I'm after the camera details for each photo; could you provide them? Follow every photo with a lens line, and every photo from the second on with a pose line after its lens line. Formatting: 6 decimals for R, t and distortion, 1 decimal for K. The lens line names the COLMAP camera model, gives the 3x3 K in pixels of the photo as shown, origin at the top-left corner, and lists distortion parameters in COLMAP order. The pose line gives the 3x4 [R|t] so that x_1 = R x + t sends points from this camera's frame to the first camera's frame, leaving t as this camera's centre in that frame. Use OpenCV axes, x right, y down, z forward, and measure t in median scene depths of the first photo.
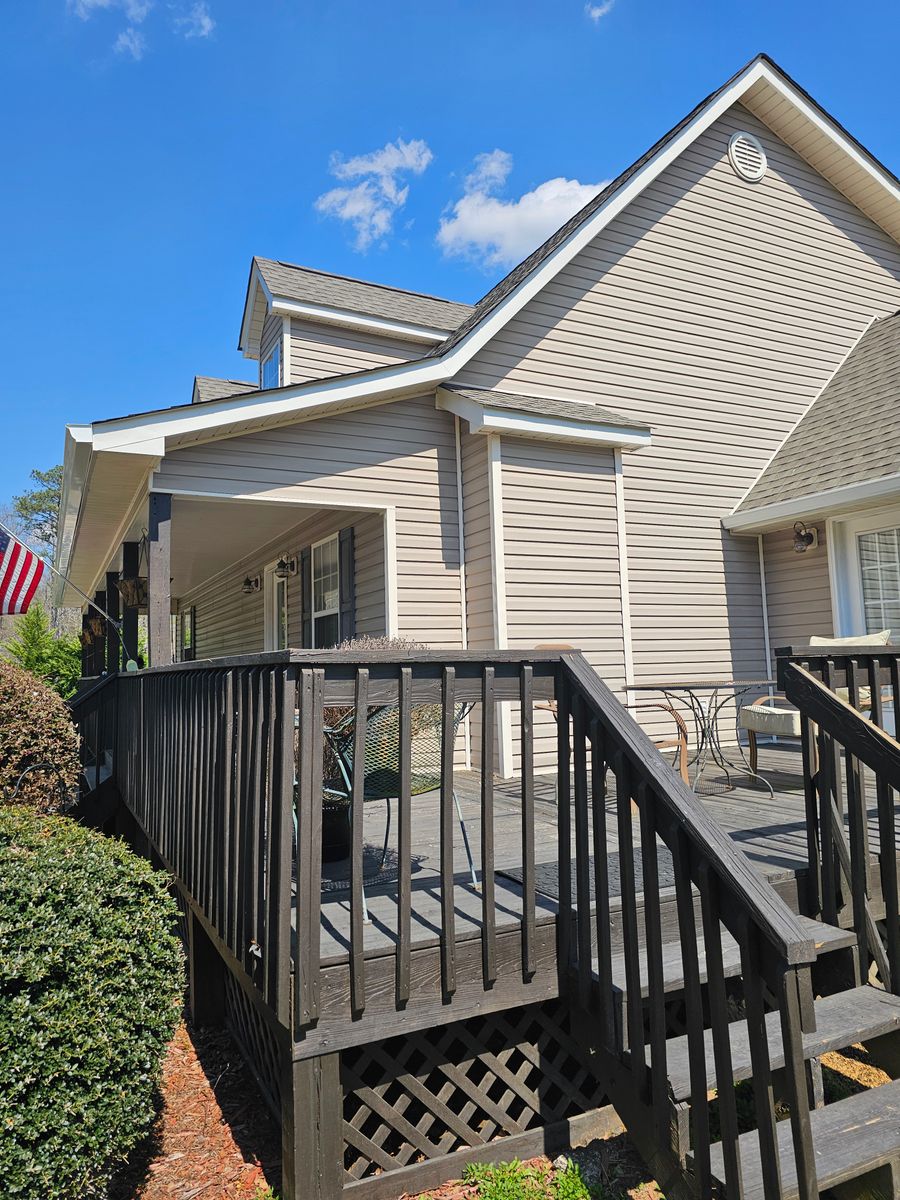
lens RADIAL K [[813.2, 0, 439.8], [0, 813.2, 569.7], [0, 0, 1]] dist [0.070245, -0.063350]
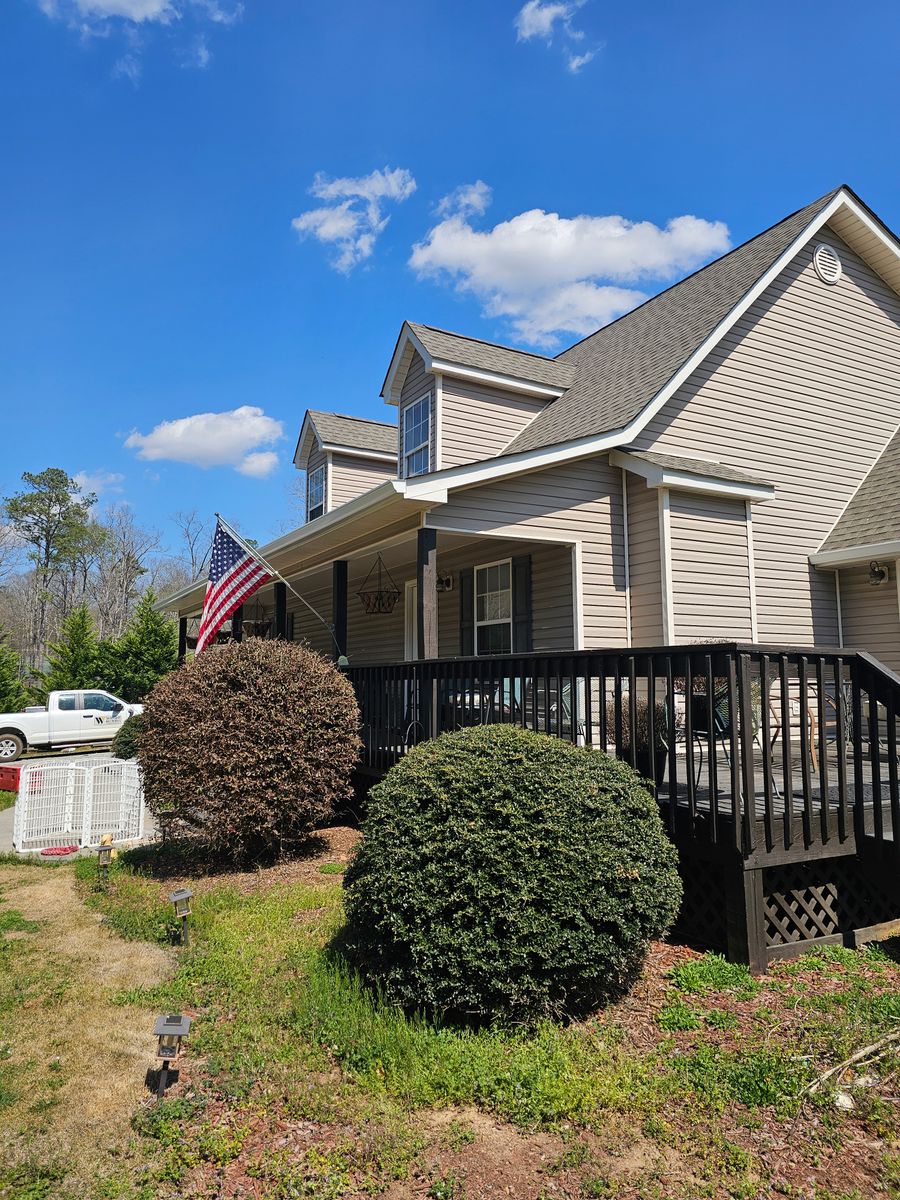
lens RADIAL K [[813.2, 0, 438.4], [0, 813.2, 571.7], [0, 0, 1]] dist [0.070245, -0.063350]
pose [[0.998606, 0.031012, 0.042704, -0.322614], [-0.030417, 0.999432, -0.014517, -0.003591], [-0.043130, 0.013198, 0.998982, -0.267141]]
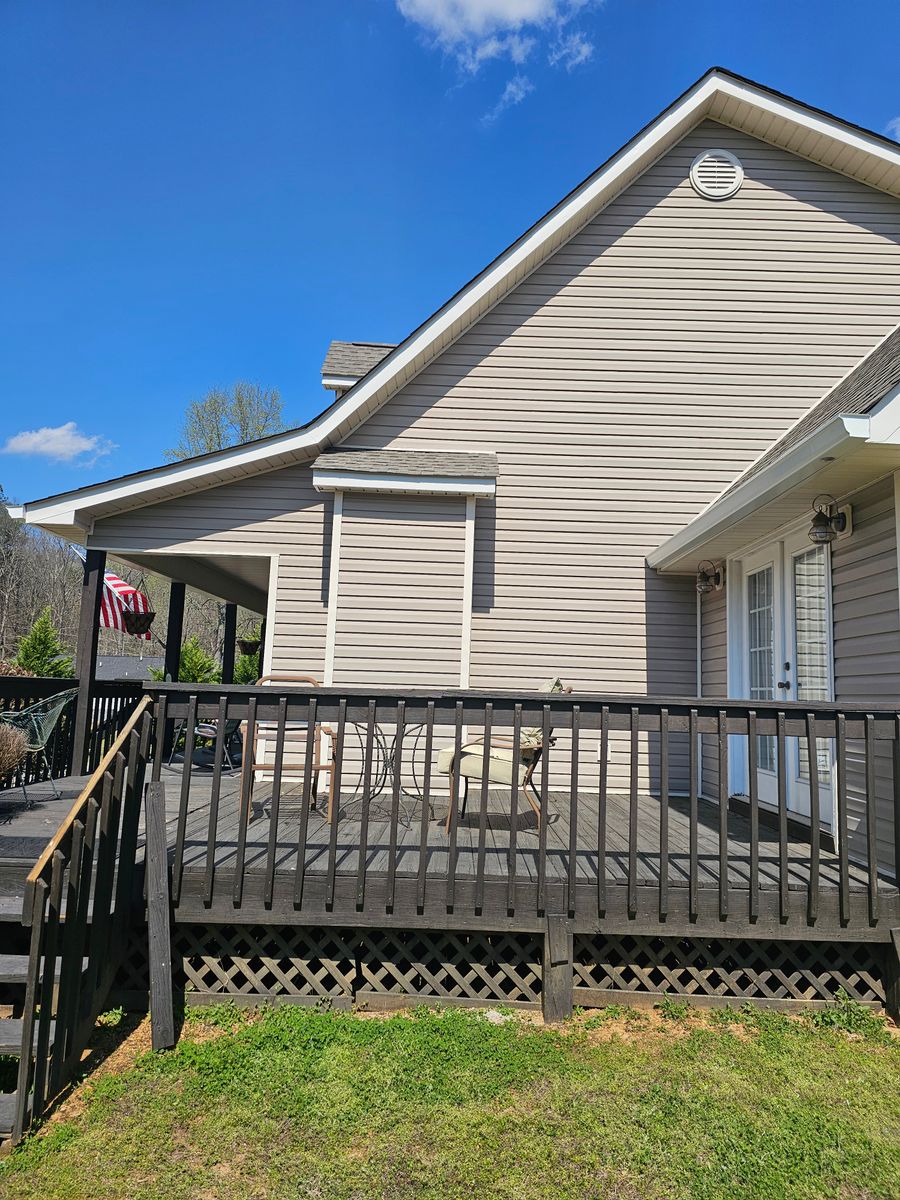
lens RADIAL K [[813.2, 0, 457.2], [0, 813.2, 571.3], [0, 0, 1]] dist [0.070245, -0.063350]
pose [[0.891668, -0.007282, -0.452631, 0.691089], [-0.007065, 0.999525, -0.029998, -0.018156], [0.452634, 0.029946, 0.891193, 0.047941]]
